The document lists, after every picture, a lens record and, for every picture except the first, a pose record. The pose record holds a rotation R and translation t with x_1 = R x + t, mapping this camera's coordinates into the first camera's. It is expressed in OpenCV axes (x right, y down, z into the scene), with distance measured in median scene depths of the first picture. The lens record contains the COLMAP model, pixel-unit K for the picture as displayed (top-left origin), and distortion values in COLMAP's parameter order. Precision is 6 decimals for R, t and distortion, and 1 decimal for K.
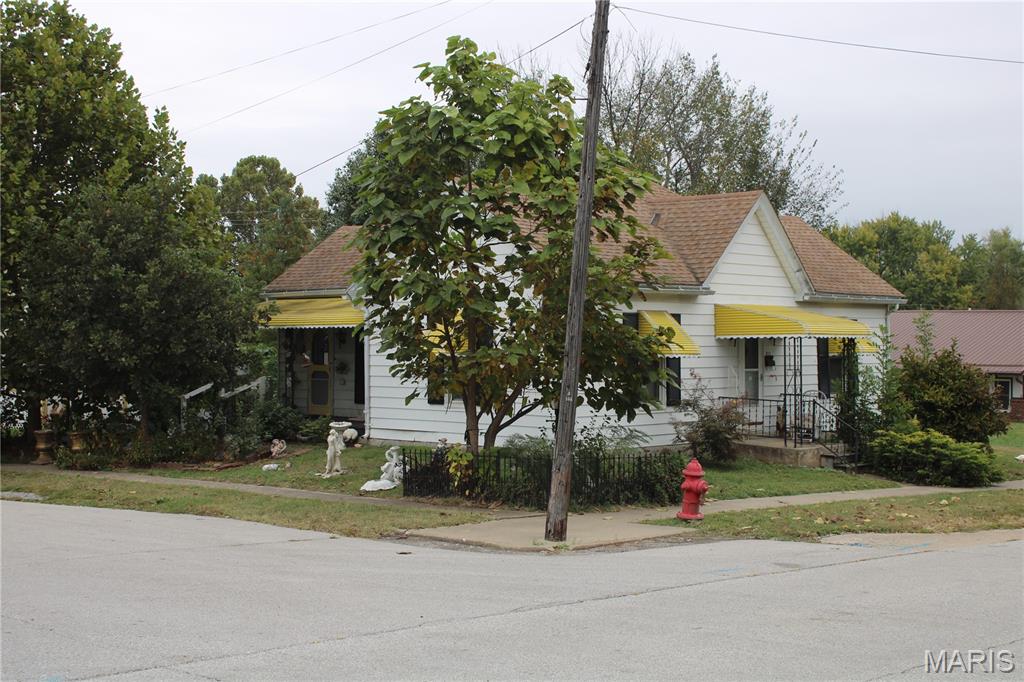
lens RADIAL K [[1466.6, 0, 512.0], [0, 1466.6, 341.0], [0, 0, 1]] dist [0.015787, 0.013539]
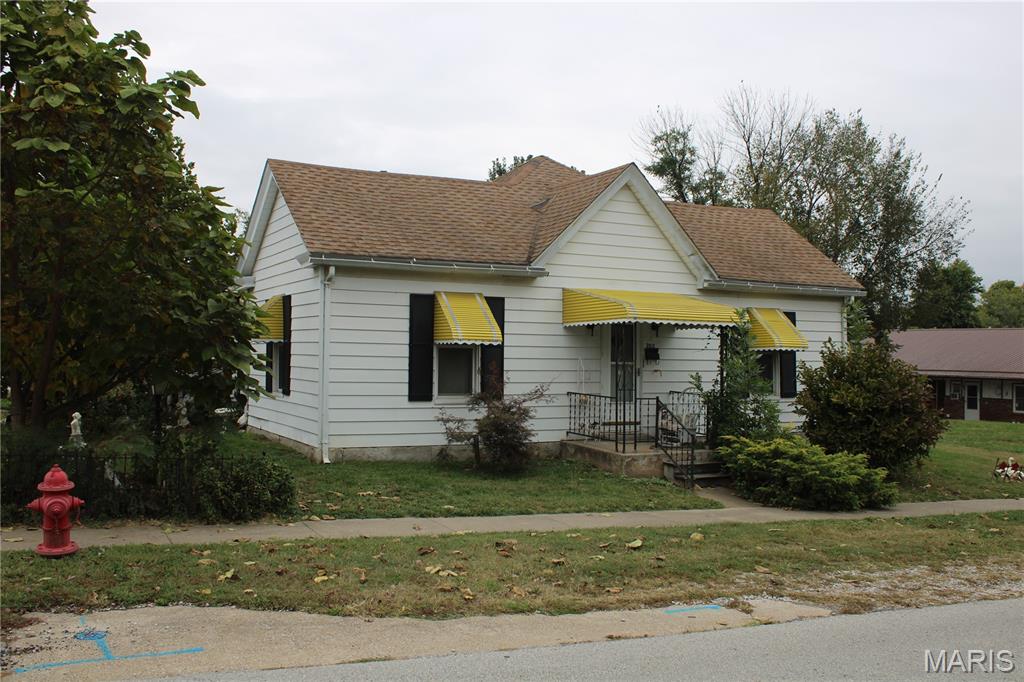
lens RADIAL K [[964.7, 0, 512.0], [0, 964.7, 341.0], [0, 0, 1]] dist [-0.100894, 0.003505]
pose [[0.937523, 0.003048, -0.347911, 0.301449], [-0.010693, 0.999742, -0.020056, 0.018453], [0.347760, 0.022523, 0.937313, 0.421765]]
